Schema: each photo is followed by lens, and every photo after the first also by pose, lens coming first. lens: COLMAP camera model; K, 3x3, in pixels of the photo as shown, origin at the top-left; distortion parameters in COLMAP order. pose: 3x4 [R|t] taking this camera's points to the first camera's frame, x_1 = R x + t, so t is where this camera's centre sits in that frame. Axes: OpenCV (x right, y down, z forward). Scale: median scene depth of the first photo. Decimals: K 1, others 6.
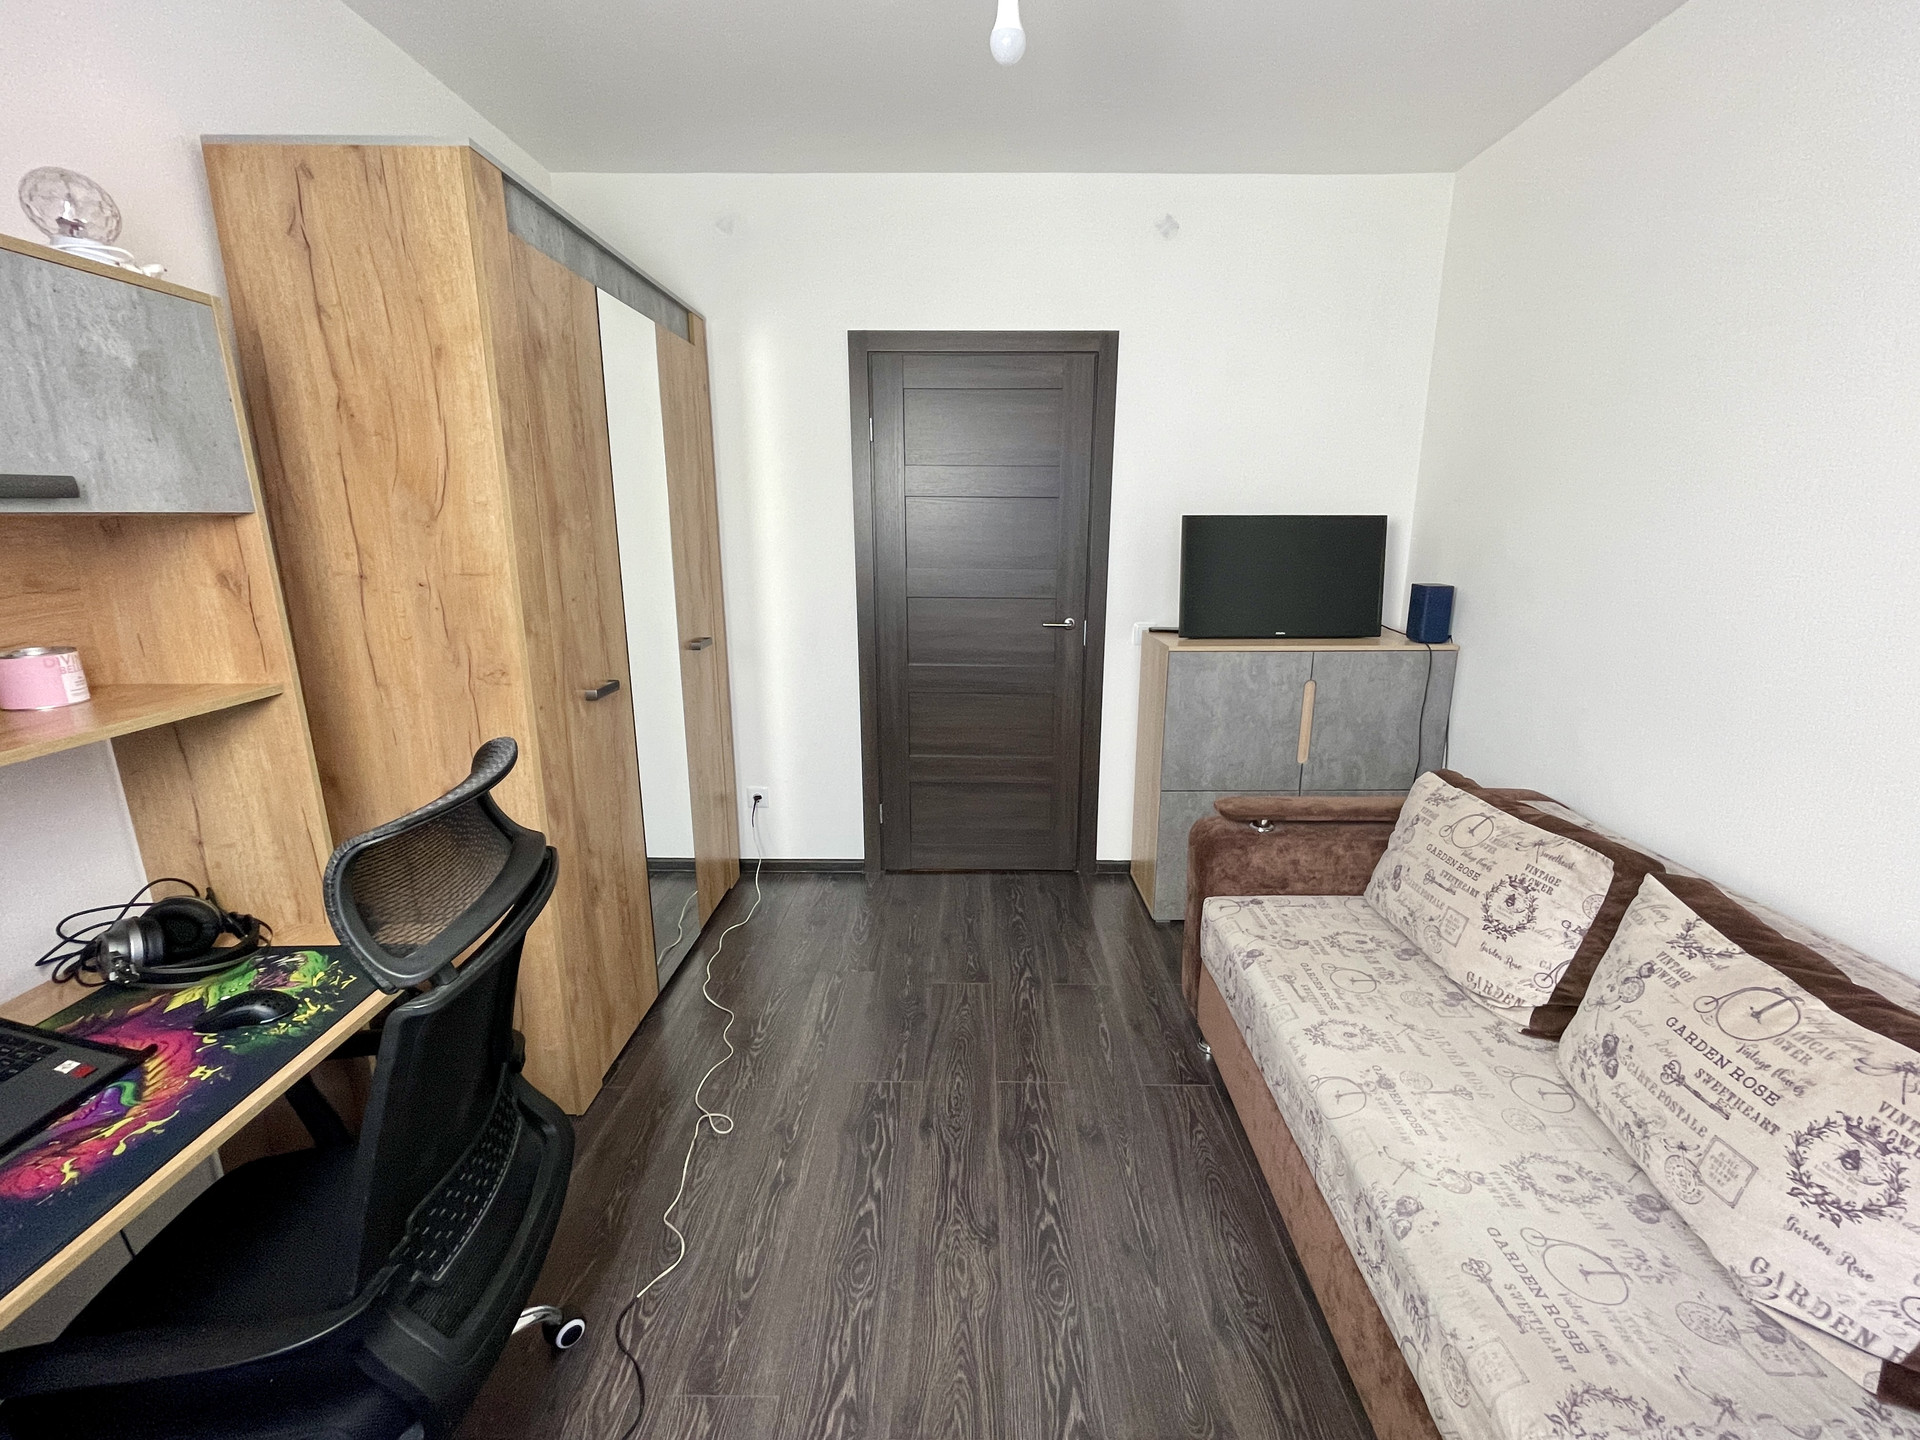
lens RADIAL K [[827.1, 0, 970.8], [0, 827.1, 722.1], [0, 0, 1]] dist [-0.000919, -0.000031]
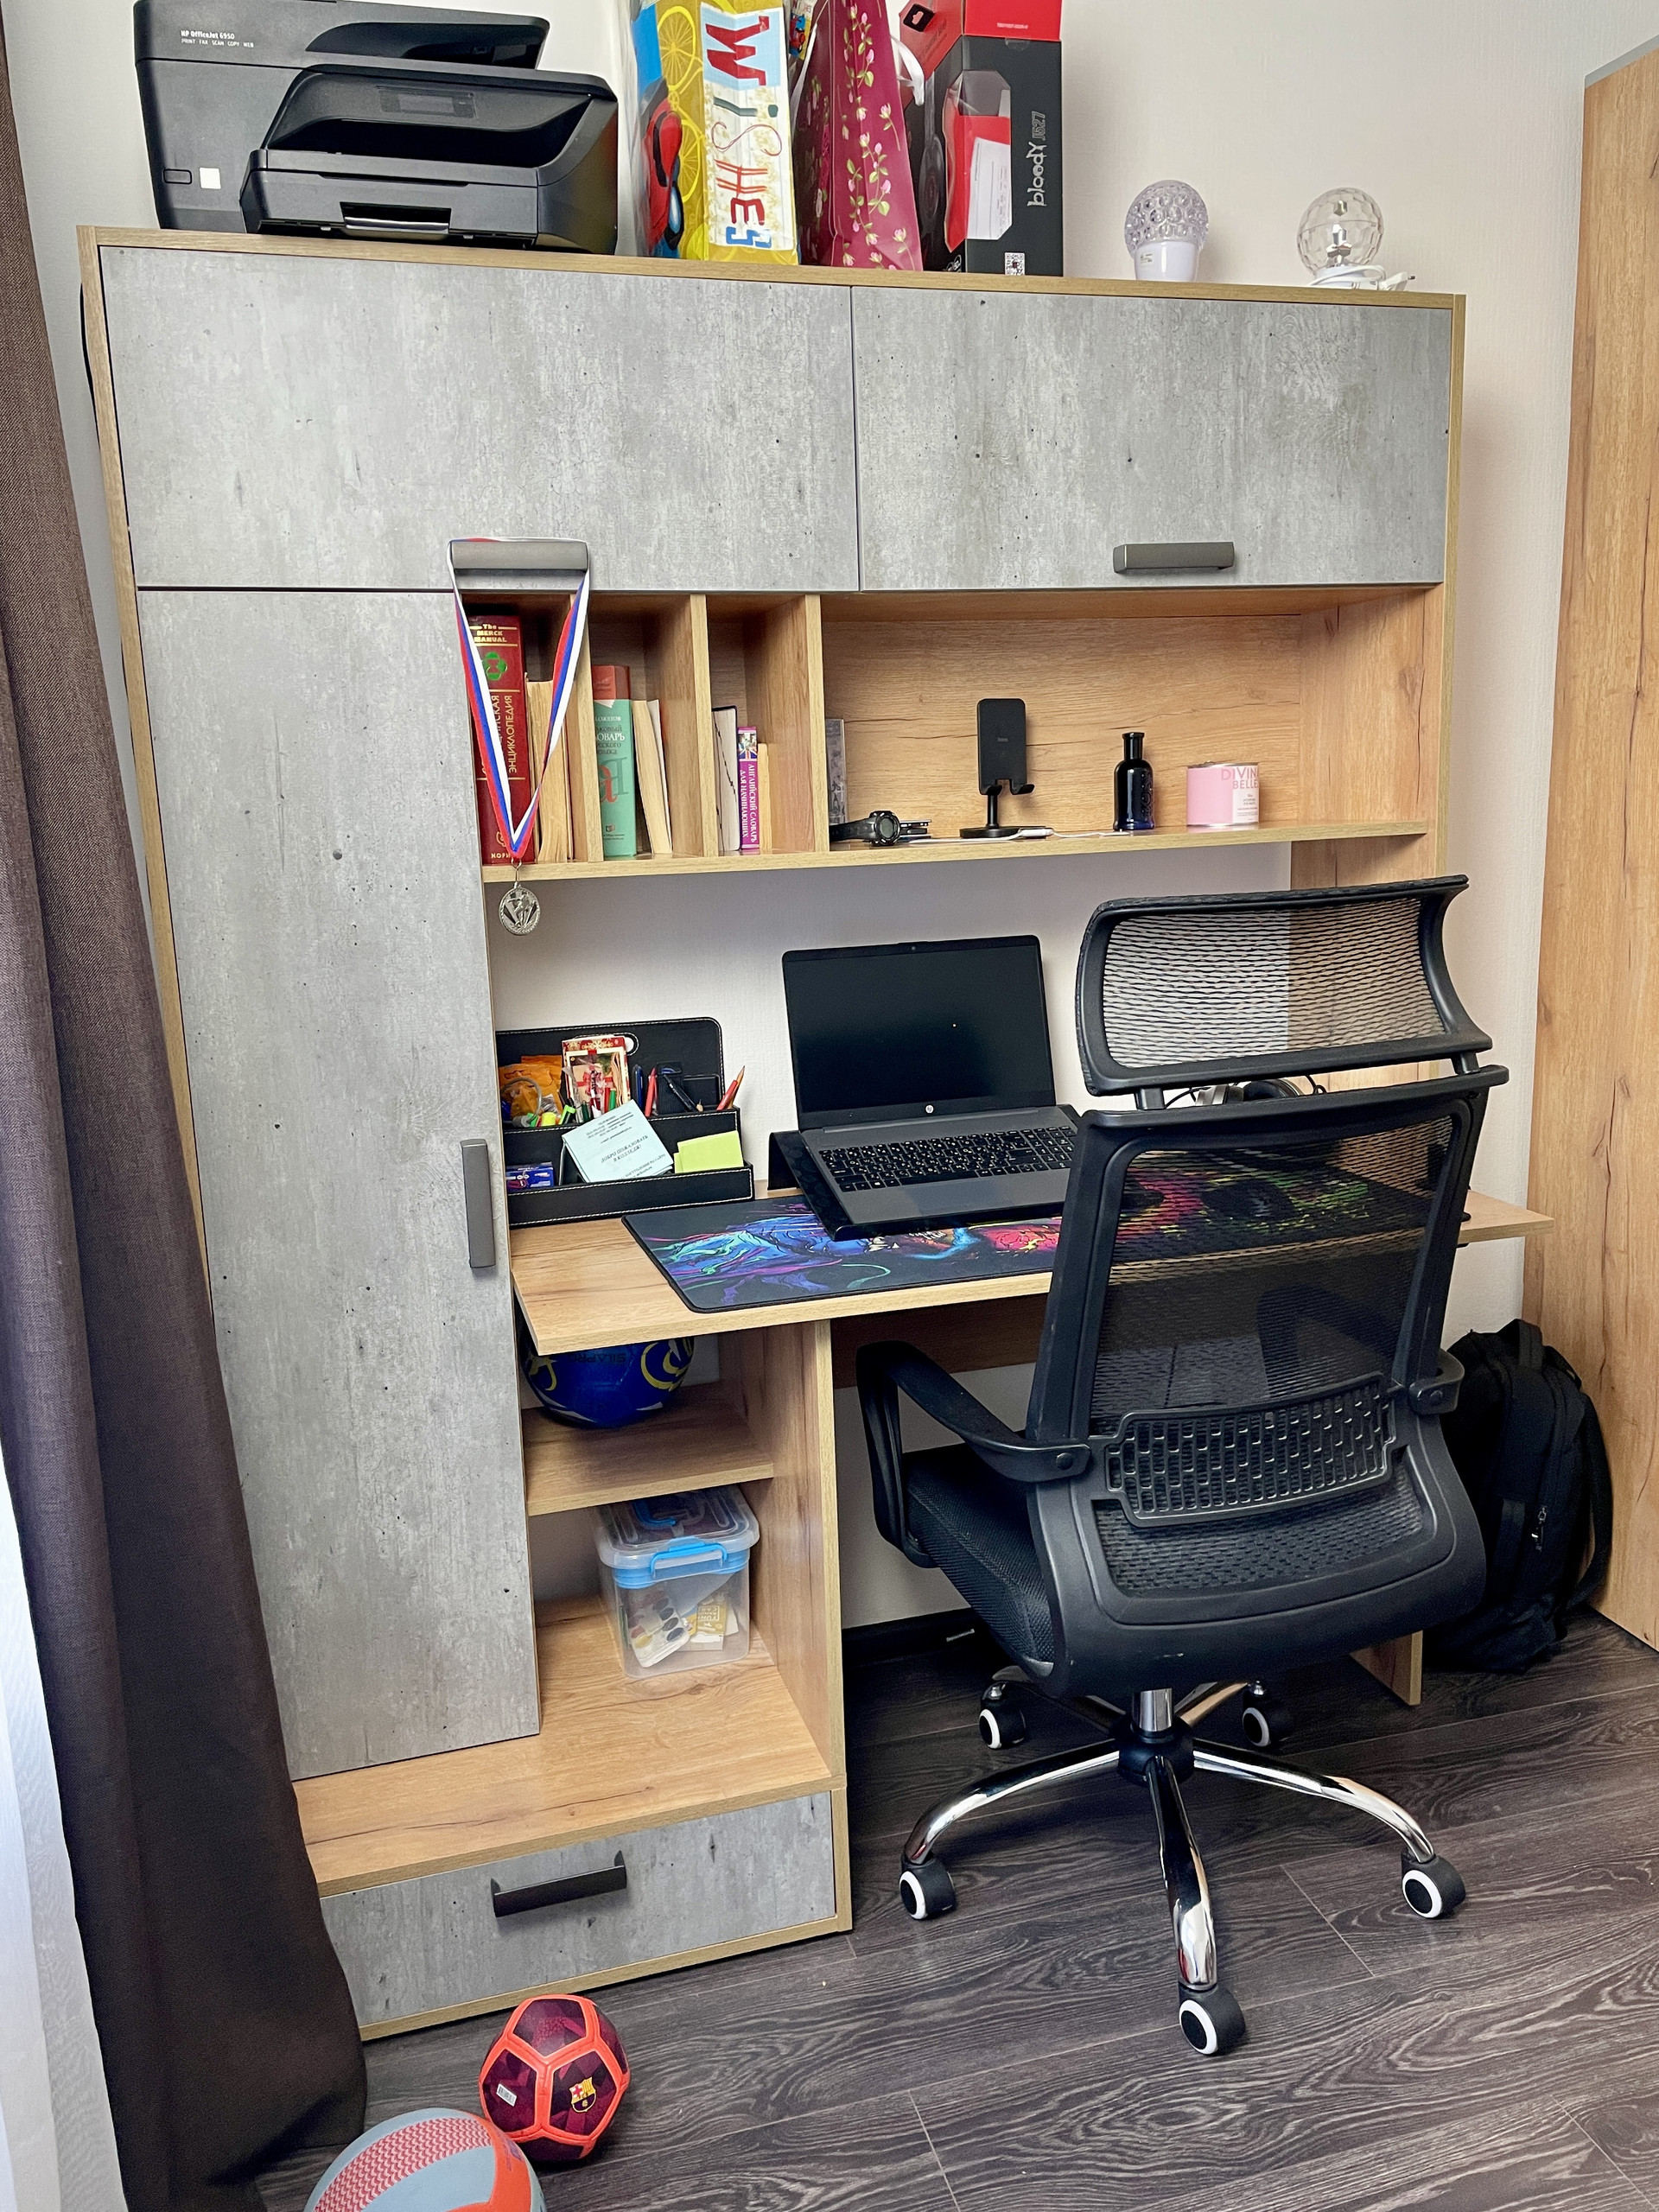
lens RADIAL K [[1666.0, 0, 835.1], [0, 1666.0, 1102.2], [0, 0, 1]] dist [0.080288, -0.101850]
pose [[0.269928, 0.167160, -0.948260, 0.428016], [-0.196383, 0.973673, 0.115738, 0.113434], [0.942641, 0.154982, 0.295648, 0.092678]]
